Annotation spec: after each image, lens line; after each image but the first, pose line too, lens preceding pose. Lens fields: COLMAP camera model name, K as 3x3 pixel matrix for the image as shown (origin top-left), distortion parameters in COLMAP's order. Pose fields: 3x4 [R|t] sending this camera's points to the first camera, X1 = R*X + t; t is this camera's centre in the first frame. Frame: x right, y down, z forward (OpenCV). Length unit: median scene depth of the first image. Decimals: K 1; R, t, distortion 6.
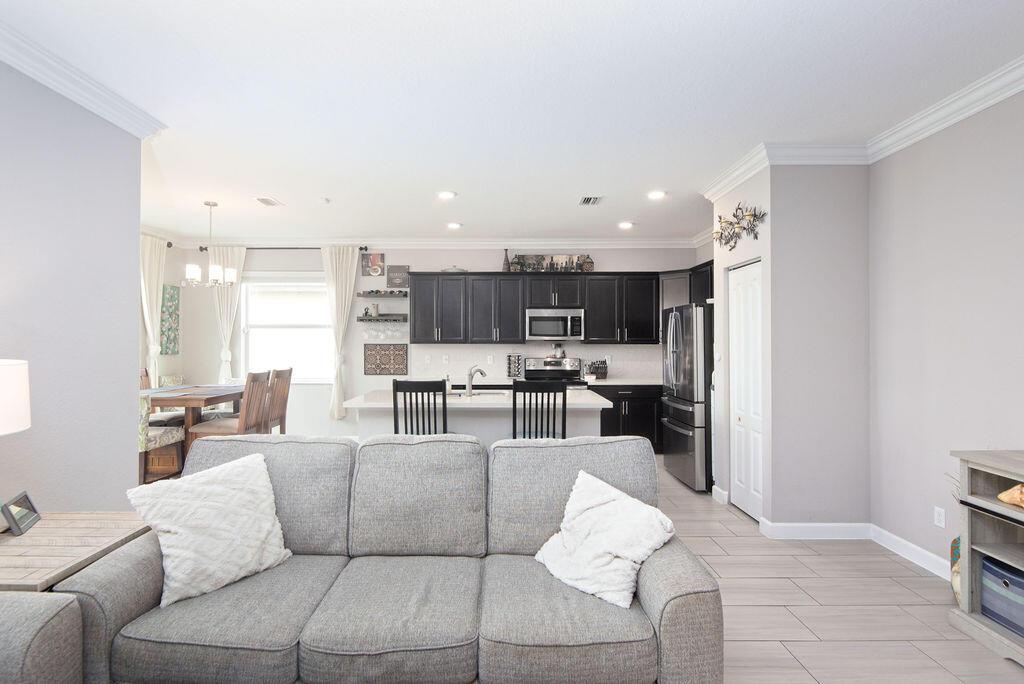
lens RADIAL K [[485.8, 0, 499.7], [0, 485.8, 336.8], [0, 0, 1]] dist [-0.001592, -0.000216]
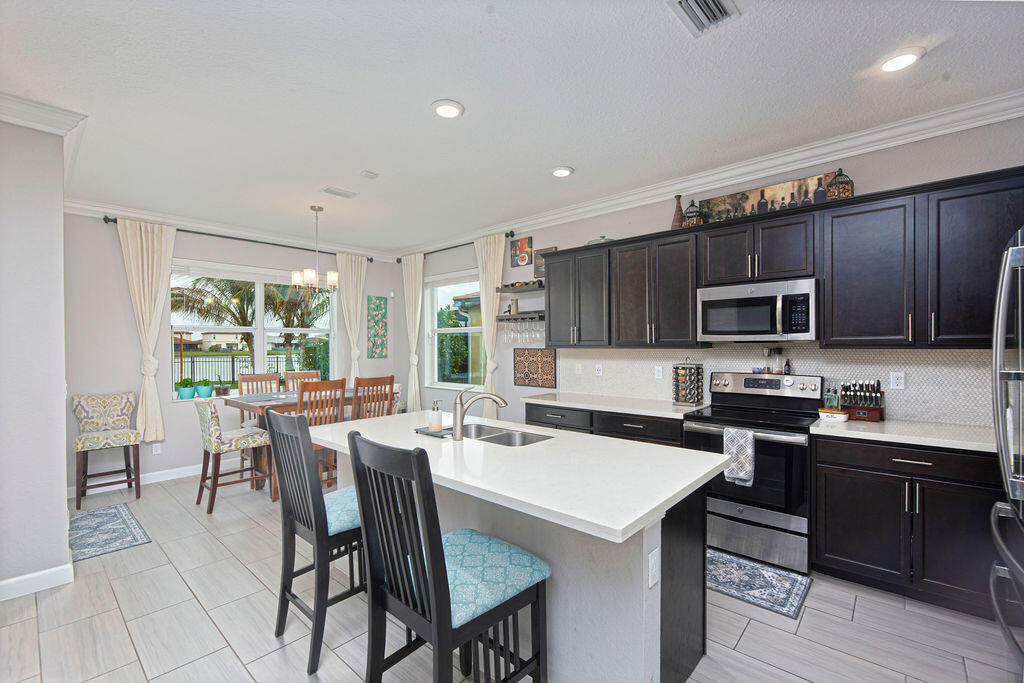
lens RADIAL K [[441.7, 0, 514.5], [0, 441.7, 347.0], [0, 0, 1]] dist [-0.002864, -0.000587]
pose [[0.748494, -0.003059, -0.663135, 0.234366], [0.013723, 0.999847, 0.010877, 0.004020], [0.663000, -0.017242, 0.748421, 0.443730]]
